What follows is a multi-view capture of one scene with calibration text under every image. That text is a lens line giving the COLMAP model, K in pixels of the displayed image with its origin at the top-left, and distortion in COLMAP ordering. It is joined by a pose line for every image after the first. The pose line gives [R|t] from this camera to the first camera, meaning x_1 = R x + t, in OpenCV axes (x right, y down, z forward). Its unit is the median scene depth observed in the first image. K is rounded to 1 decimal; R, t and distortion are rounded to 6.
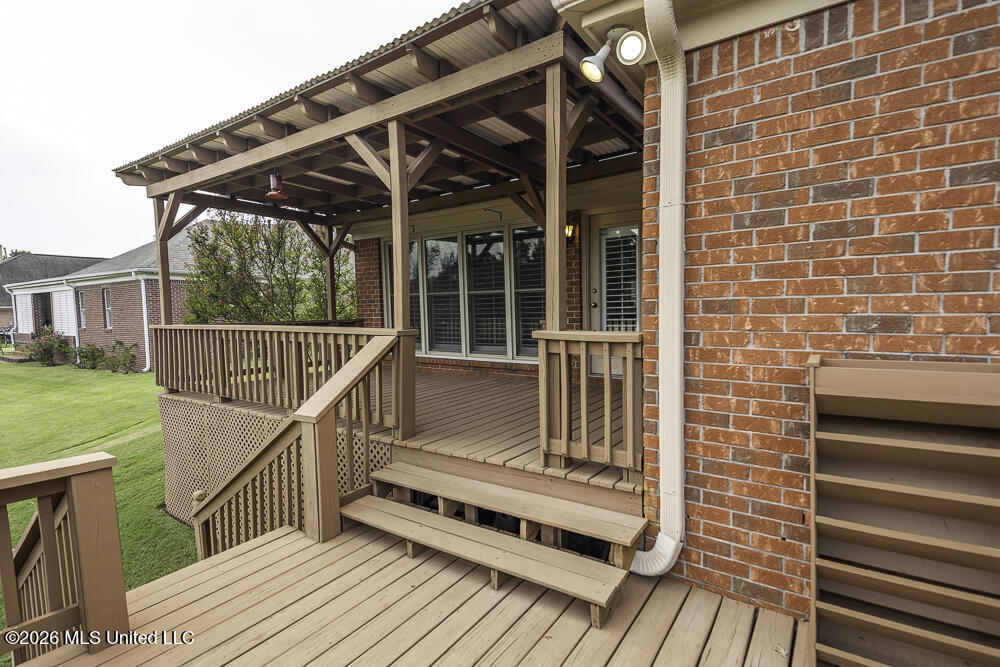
lens RADIAL K [[483.9, 0, 500.0], [0, 483.9, 333.5], [0, 0, 1]] dist [0.001273, -0.000361]
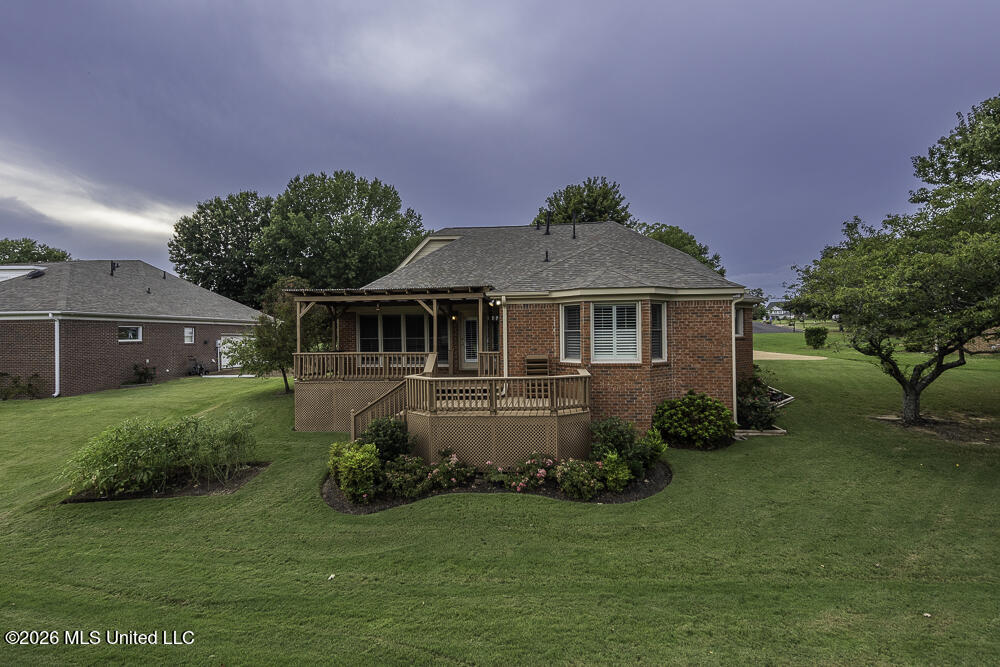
lens RADIAL K [[483.9, 0, 500.0], [0, 483.9, 333.5], [0, 0, 1]] dist [0.001273, -0.000361]
pose [[0.874570, -0.001403, 0.484897, -1.651444], [0.026049, 0.998688, -0.044093, 0.022485], [-0.484198, 0.051194, 0.873459, -2.655118]]
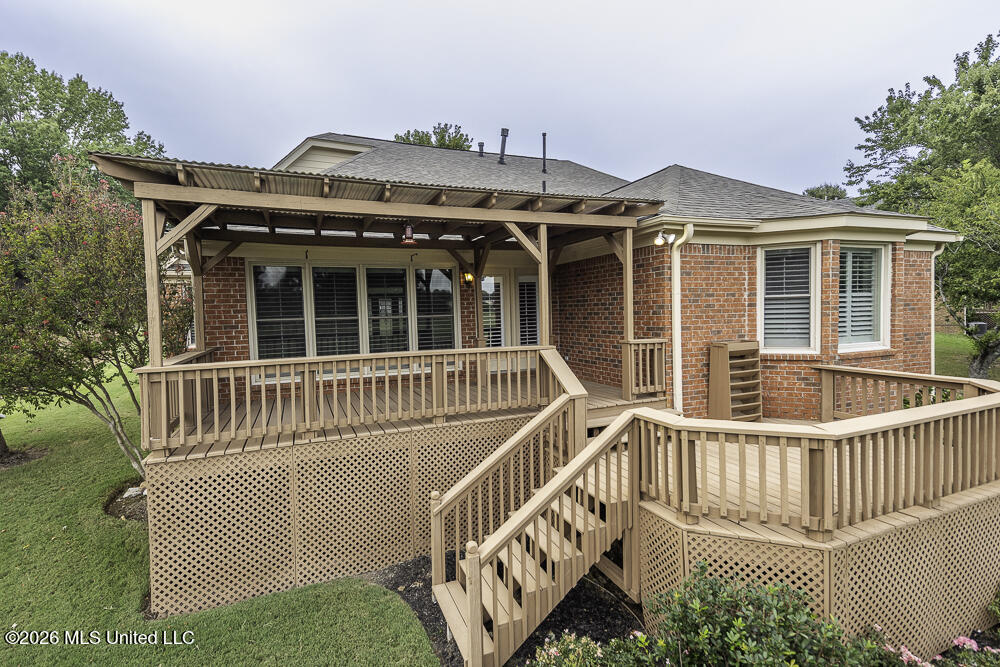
lens RADIAL K [[499.1, 0, 504.4], [0, 499.1, 314.0], [0, 0, 1]] dist [0.002772, 0.000087]
pose [[0.524713, -0.008068, 0.851241, -1.787413], [0.059287, 0.997873, -0.027088, -0.082443], [-0.849212, 0.064681, 0.524075, 0.205325]]
